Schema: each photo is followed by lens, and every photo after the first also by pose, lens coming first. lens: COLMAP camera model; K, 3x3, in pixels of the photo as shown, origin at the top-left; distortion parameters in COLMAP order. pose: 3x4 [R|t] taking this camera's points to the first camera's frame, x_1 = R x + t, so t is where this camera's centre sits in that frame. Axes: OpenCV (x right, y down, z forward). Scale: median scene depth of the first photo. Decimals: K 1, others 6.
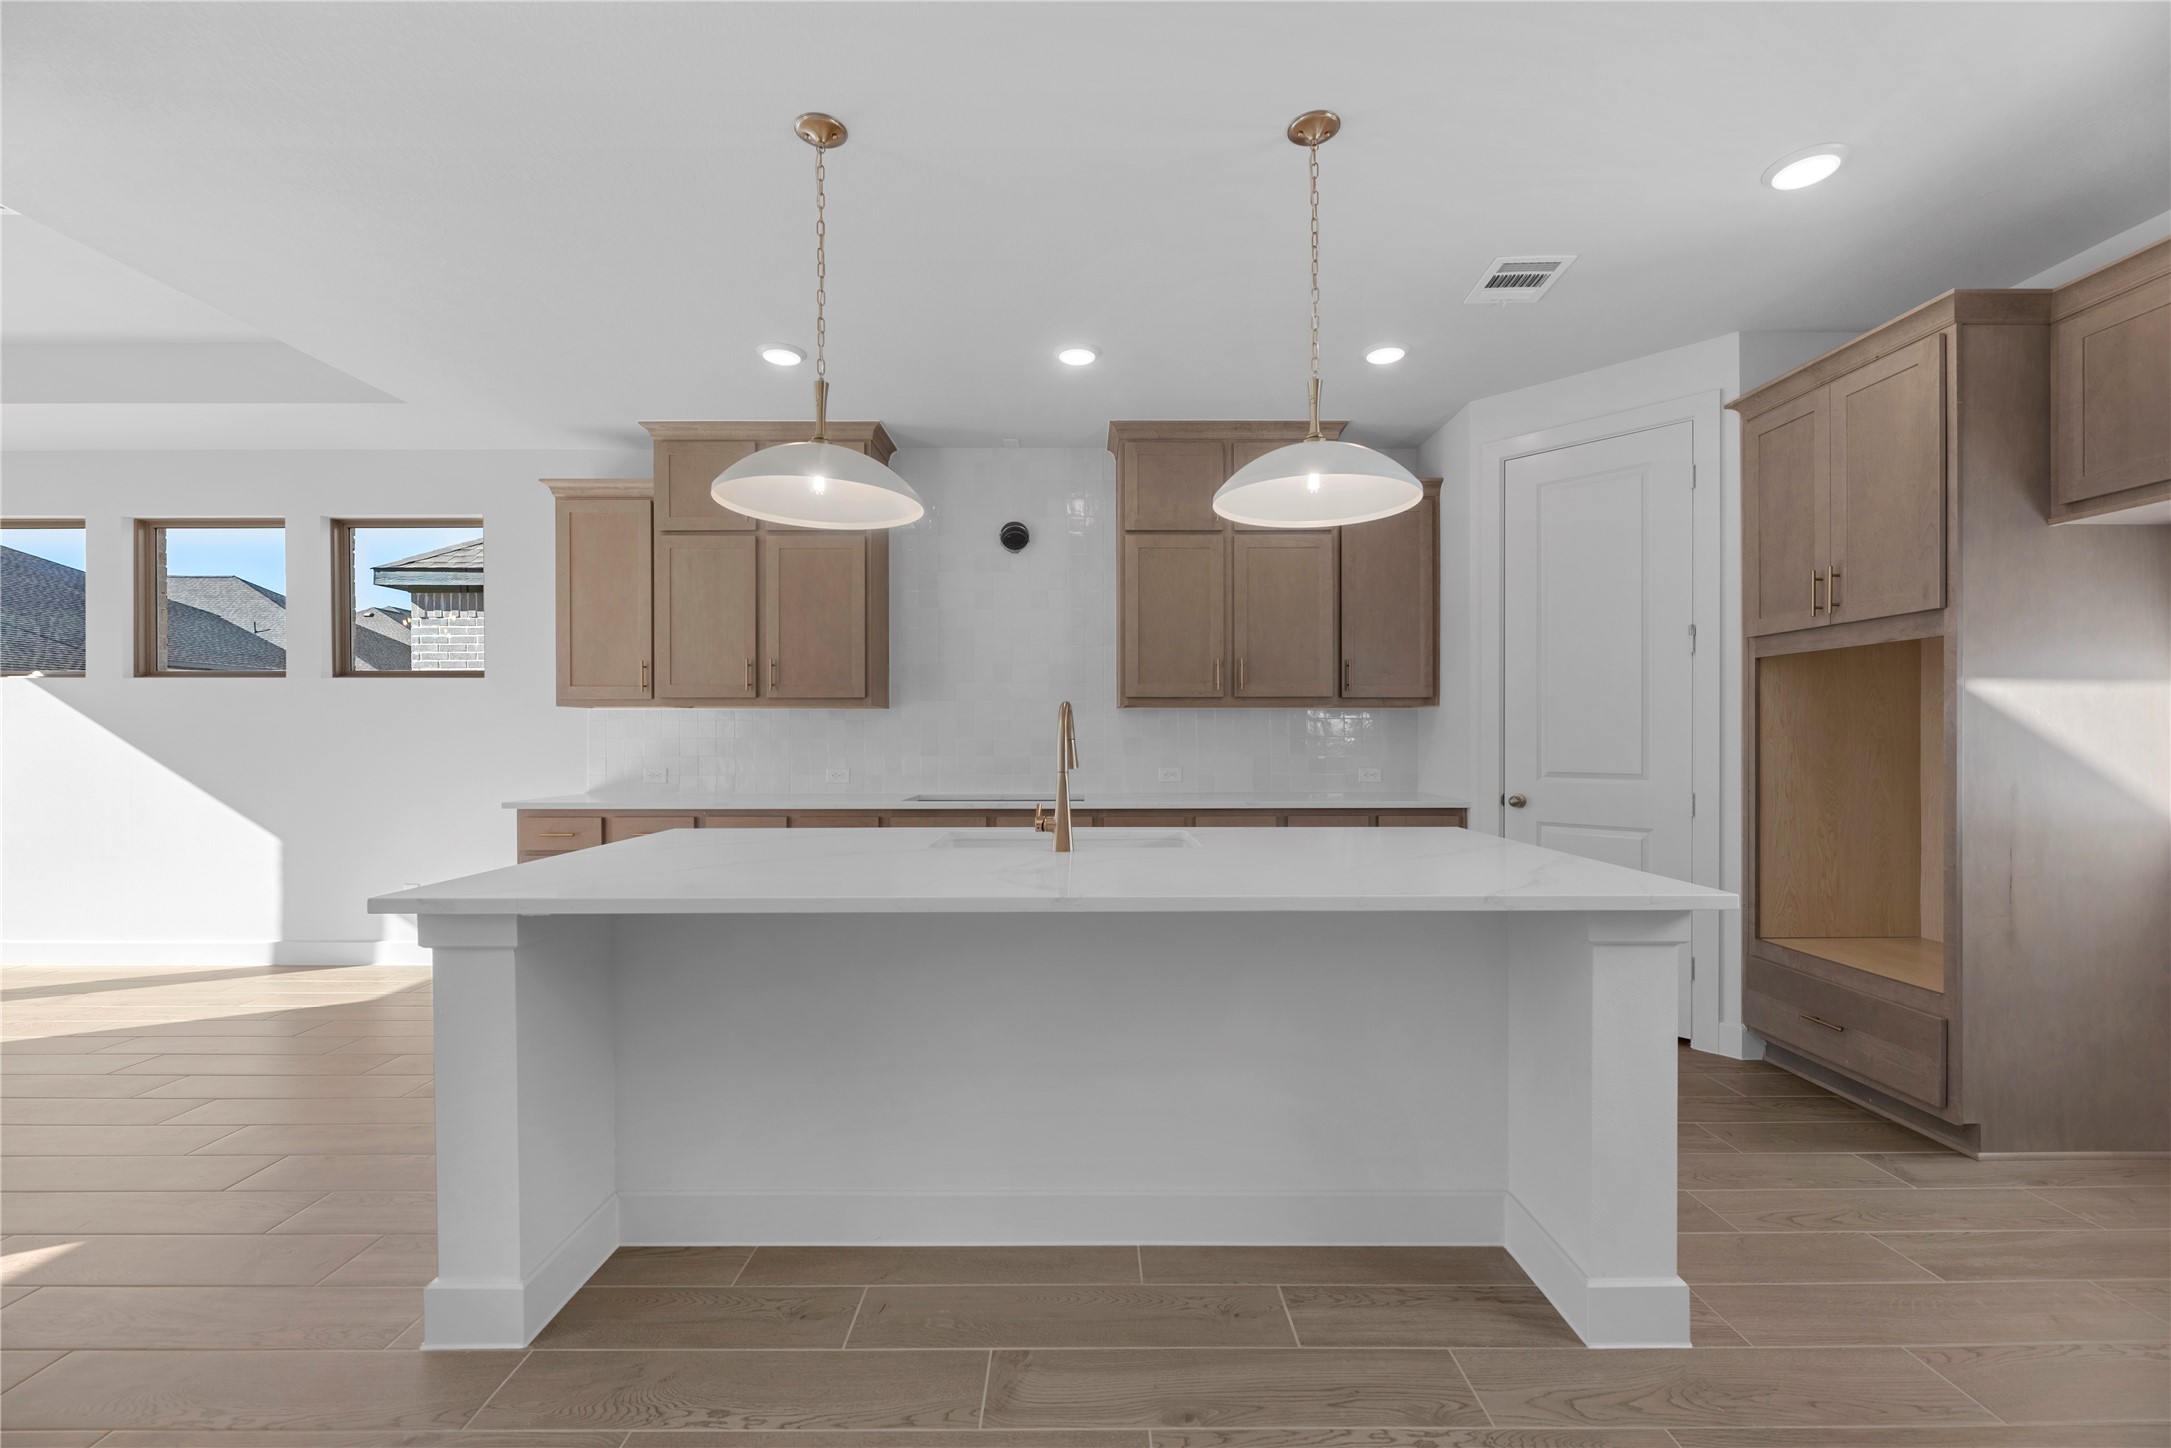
lens RADIAL K [[882.5, 0, 1083.2], [0, 882.5, 738.4], [0, 0, 1]] dist [-0.002489, -0.000222]
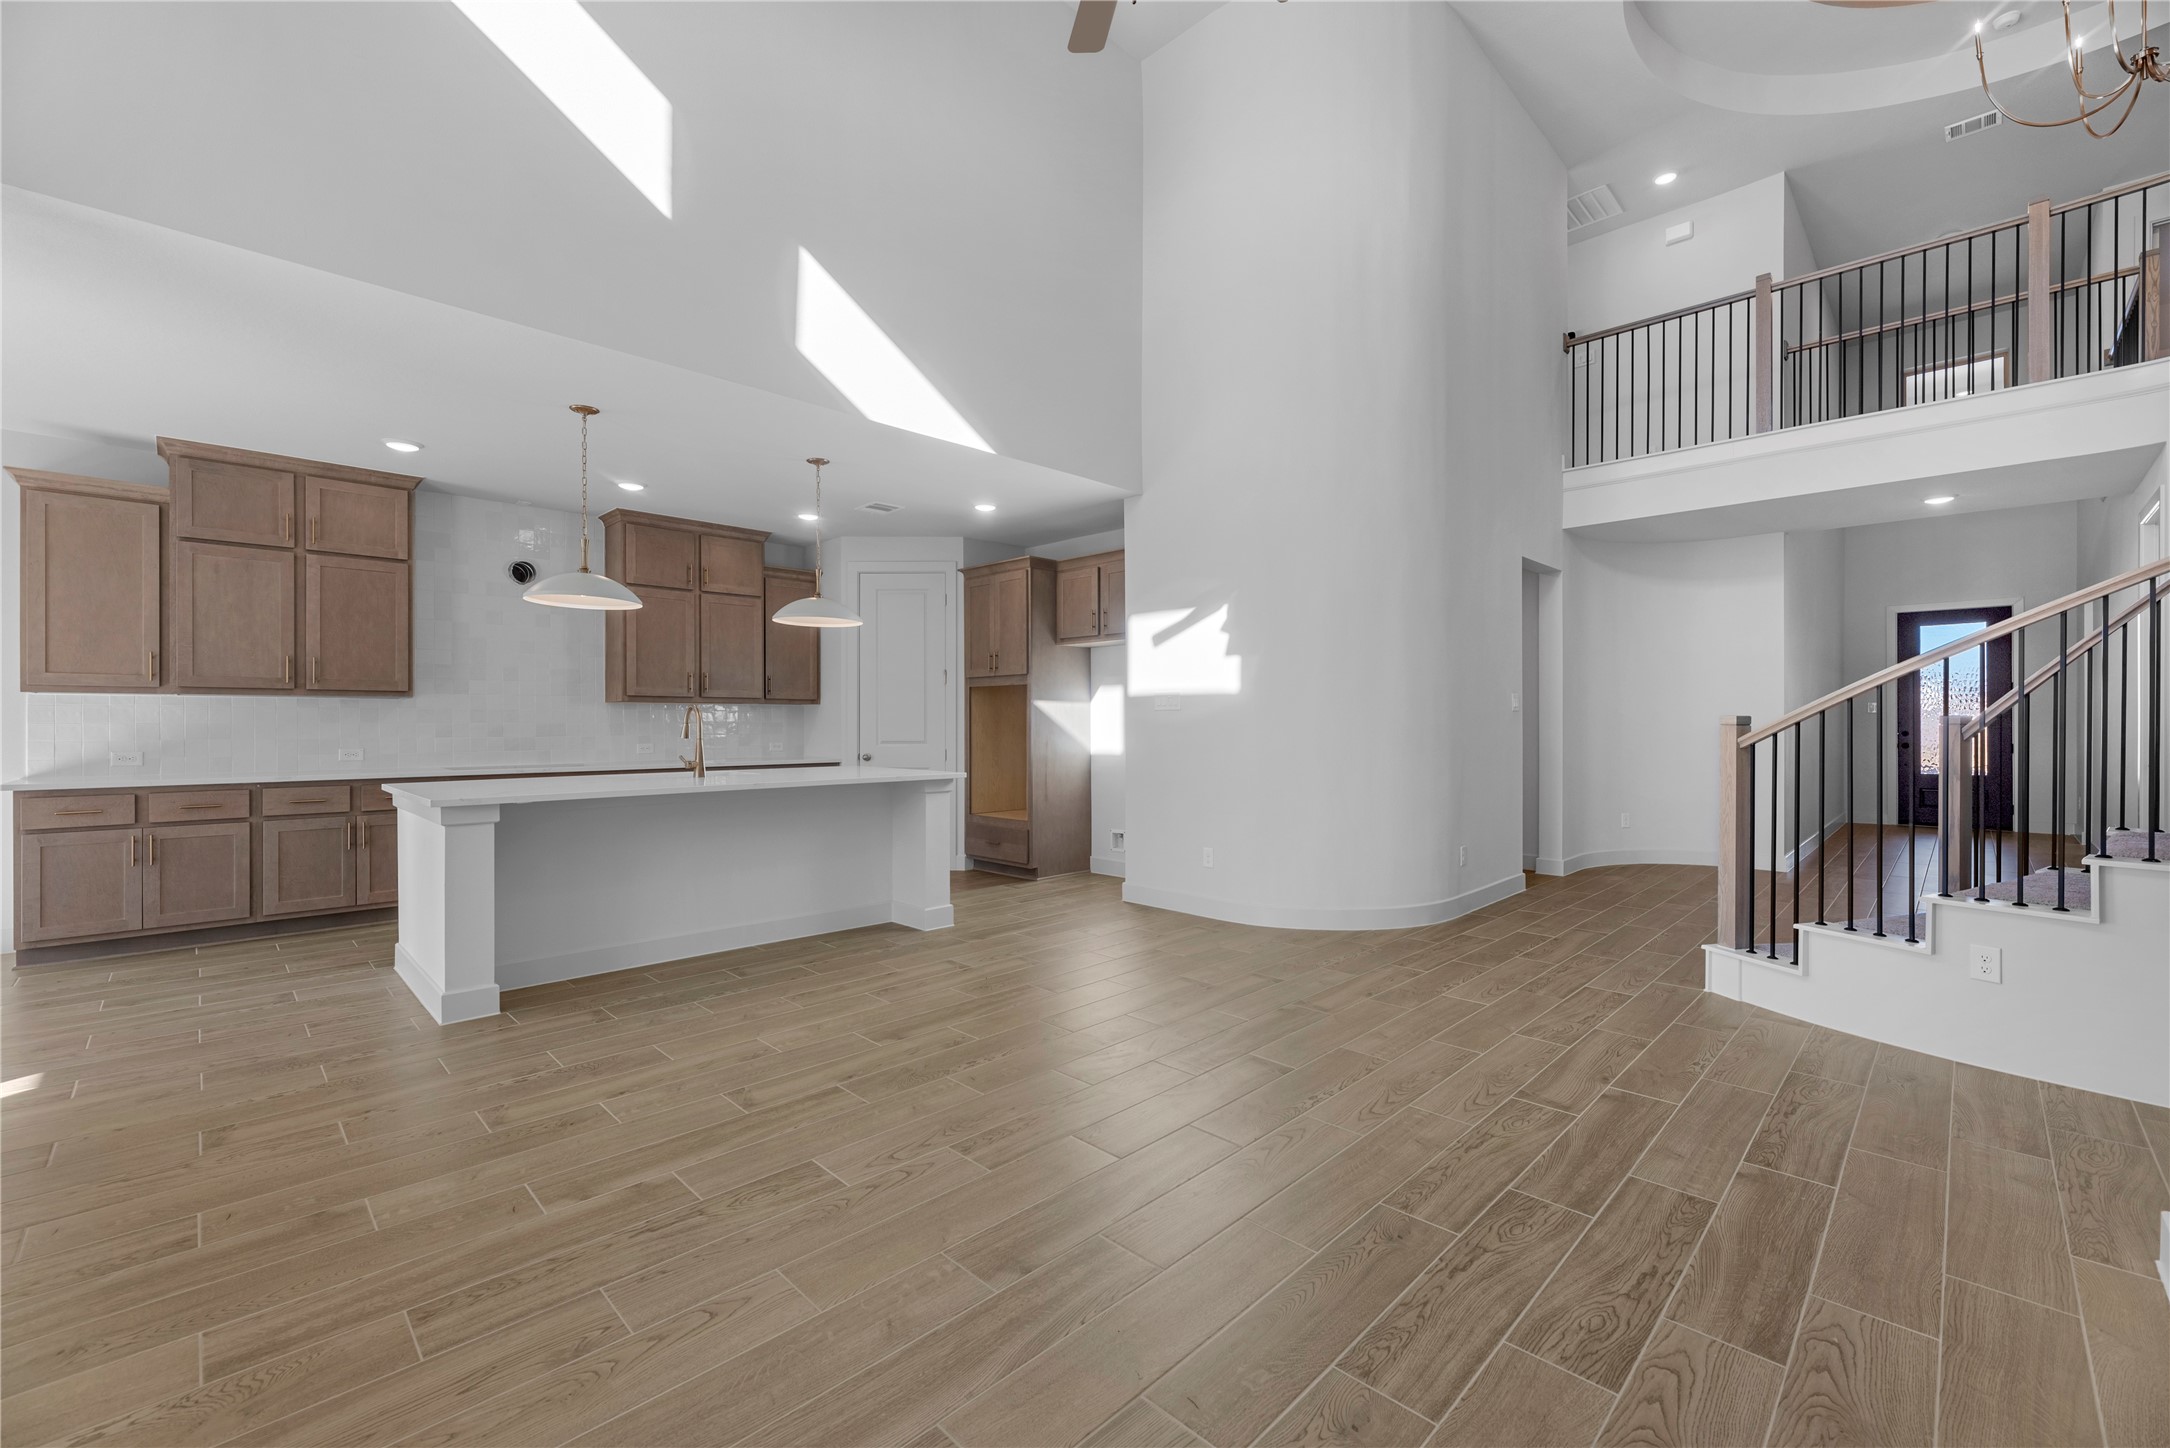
lens RADIAL K [[899.7, 0, 1103.3], [0, 899.7, 735.1], [0, 0, 1]] dist [-0.001200, 0.000029]
pose [[0.696082, -0.008481, 0.717912, -0.654290], [0.000317, 0.999934, 0.011505, 0.003171], [-0.717962, -0.007781, 0.696039, -0.851319]]
